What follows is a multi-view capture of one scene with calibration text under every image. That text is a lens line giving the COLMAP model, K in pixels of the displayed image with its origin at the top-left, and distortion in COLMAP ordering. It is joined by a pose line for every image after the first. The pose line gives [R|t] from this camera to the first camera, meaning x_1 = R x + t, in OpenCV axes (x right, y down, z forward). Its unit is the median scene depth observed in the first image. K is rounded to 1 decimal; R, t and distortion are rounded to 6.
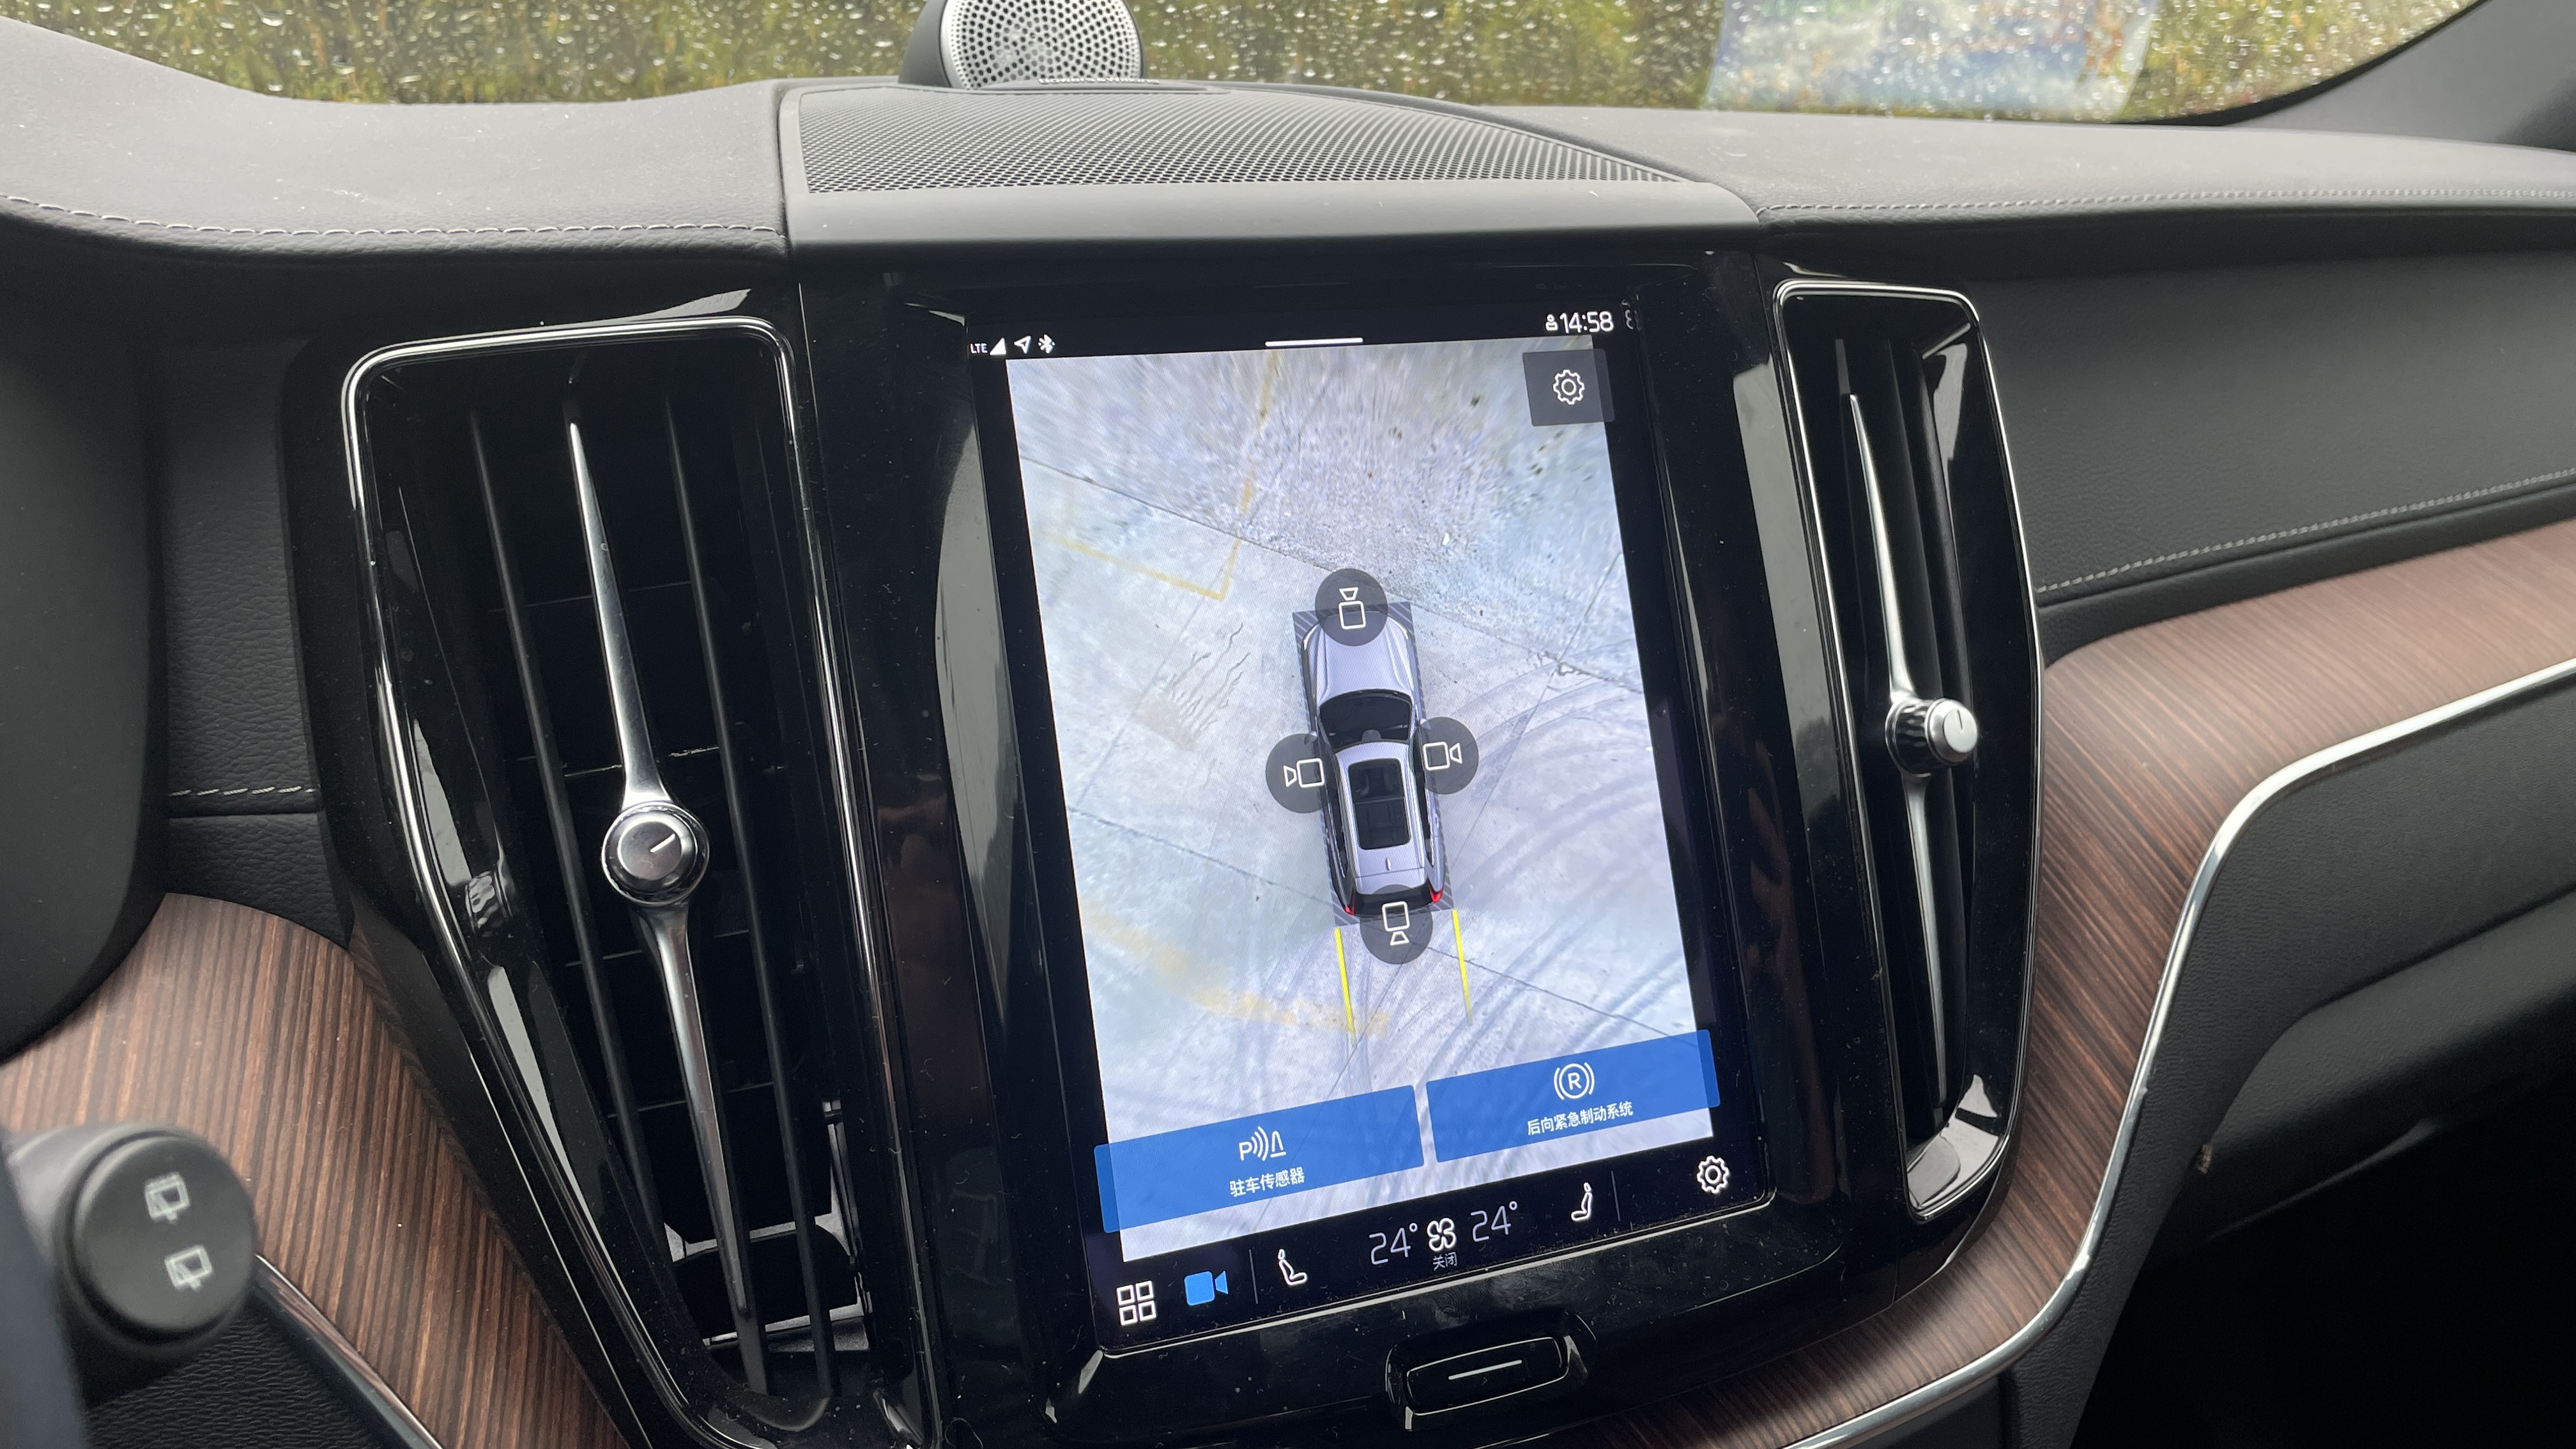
lens RADIAL K [[1974.8, 0, 1305.8], [0, 1974.8, 725.2], [0, 0, 1]] dist [0.091804, -0.124224]
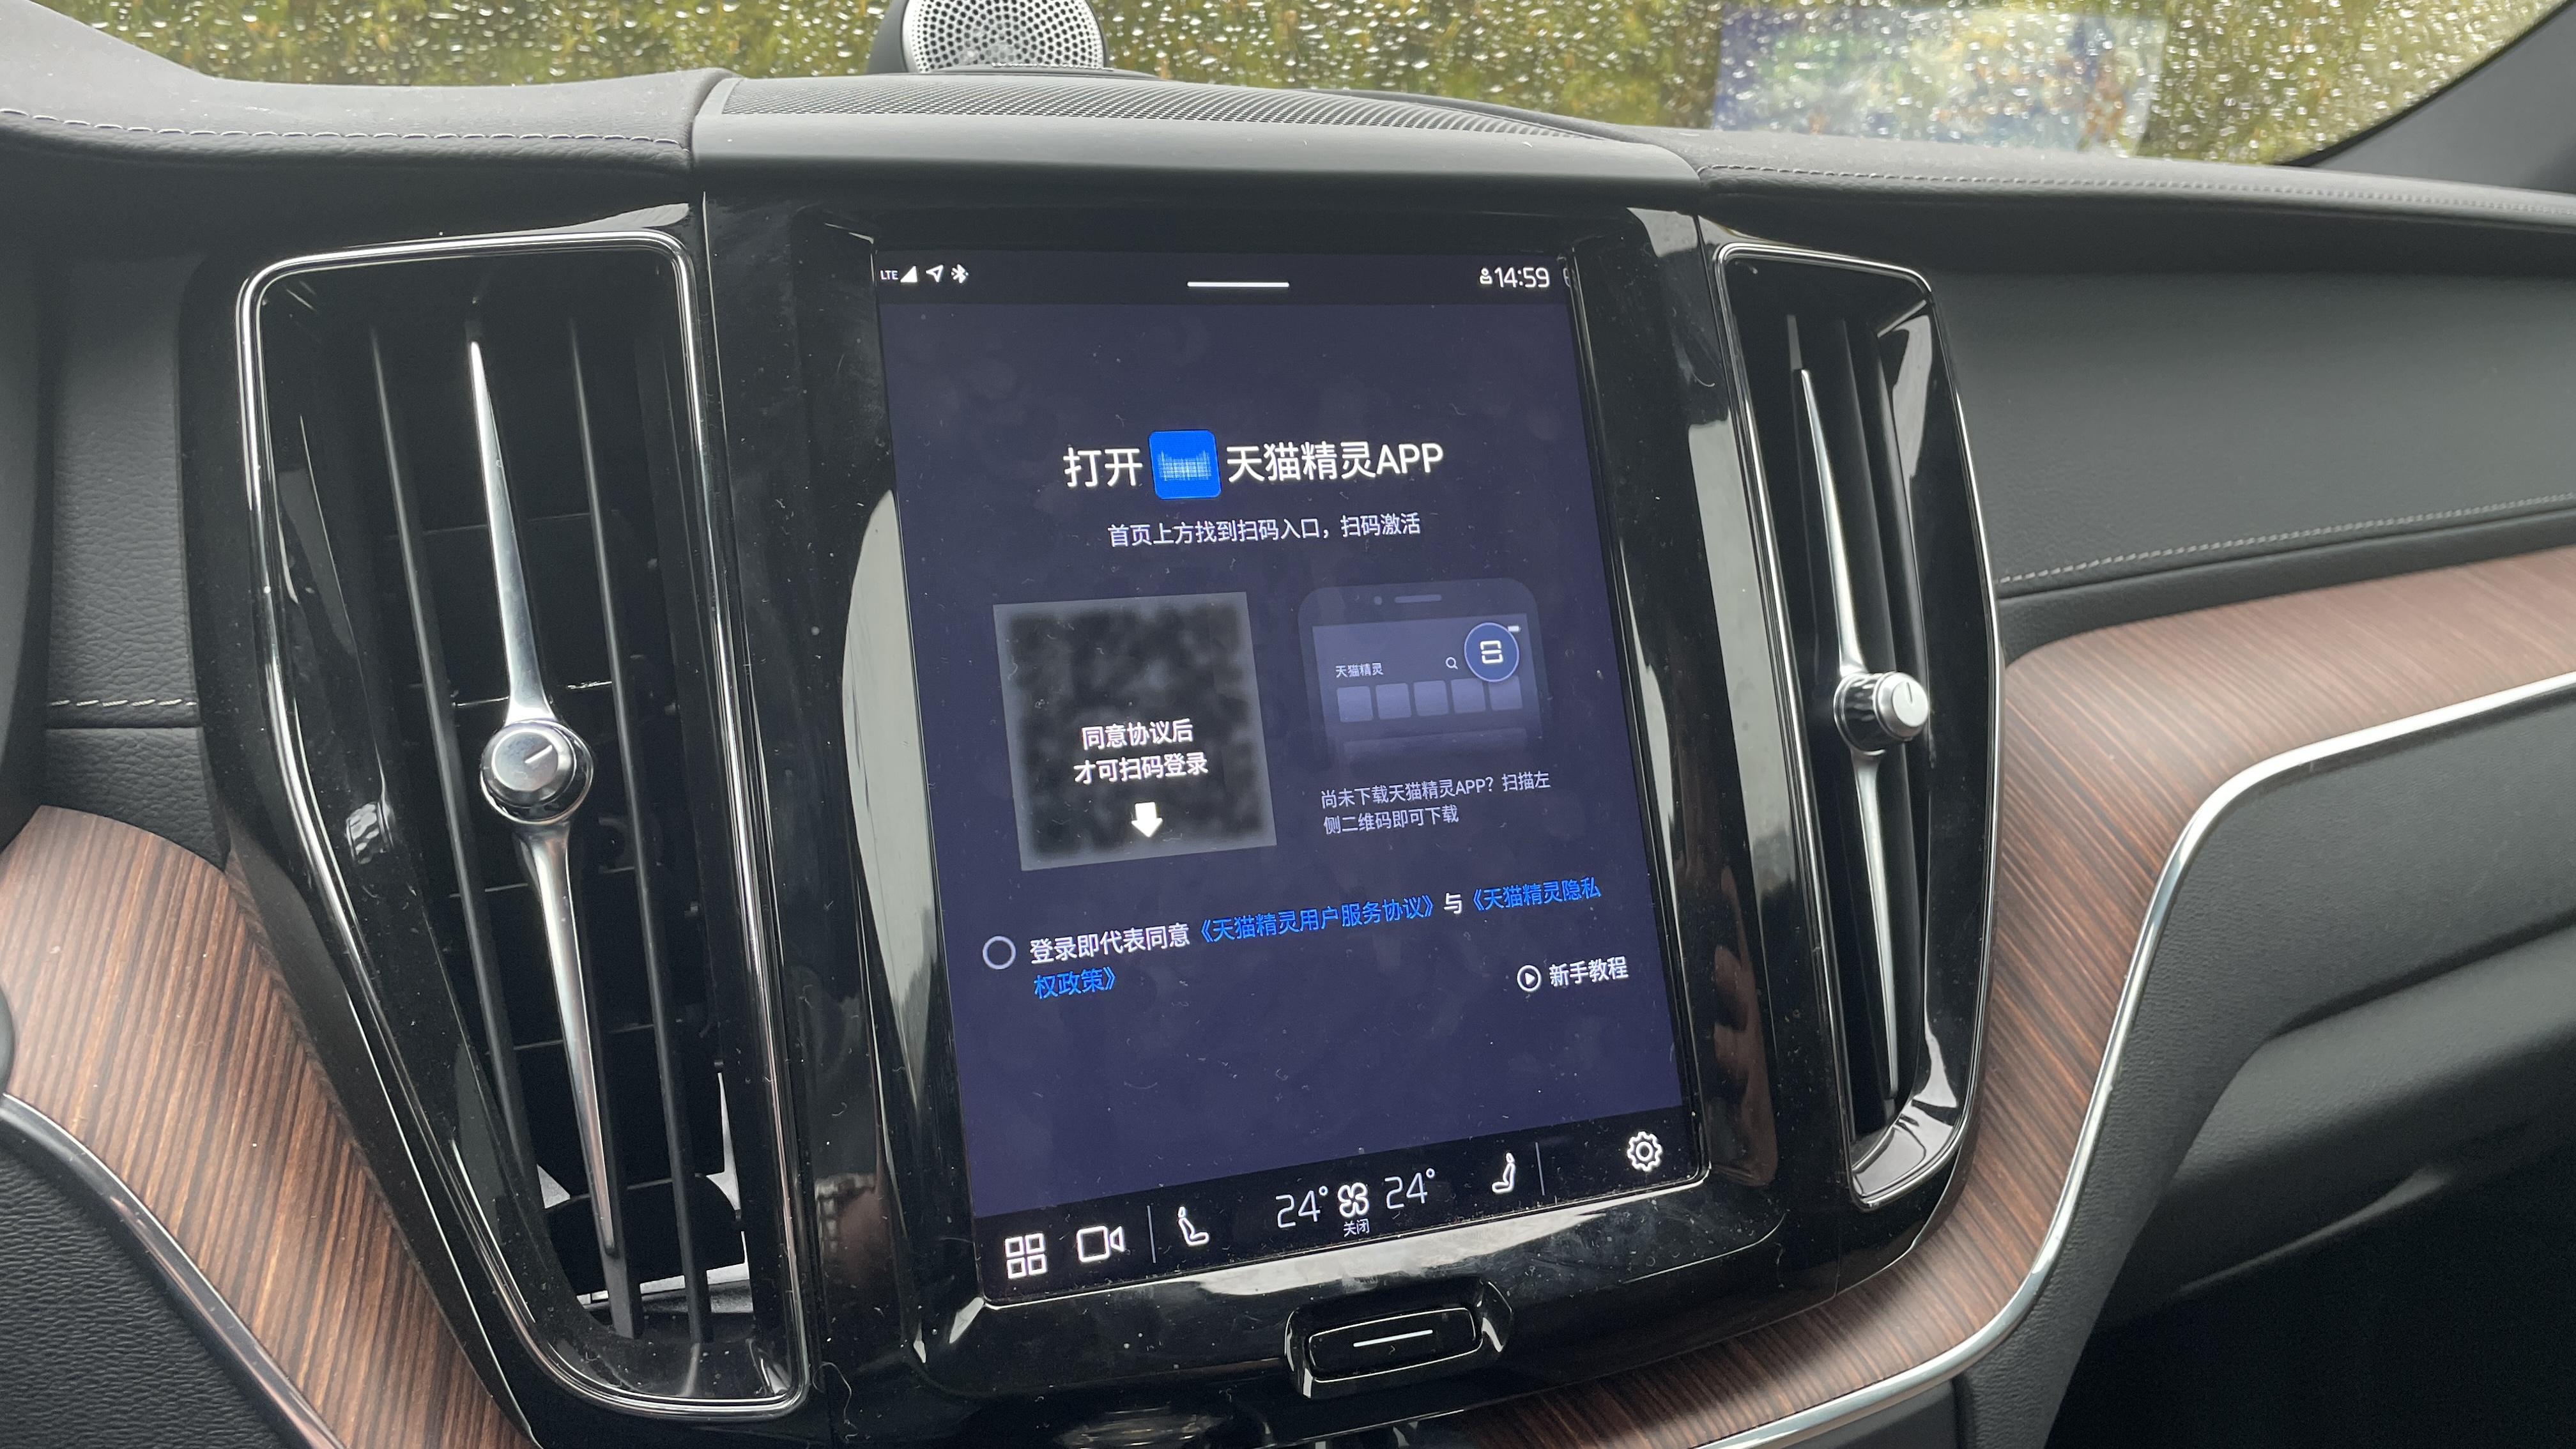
lens RADIAL K [[1974.8, 0, 1302.7], [0, 1974.8, 735.5], [0, 0, 1]] dist [0.091804, -0.124224]
pose [[0.999629, 0.012000, -0.024432, 0.063681], [-0.013430, 0.998153, -0.059252, 0.088498], [0.023676, 0.059558, 0.997944, 0.030300]]
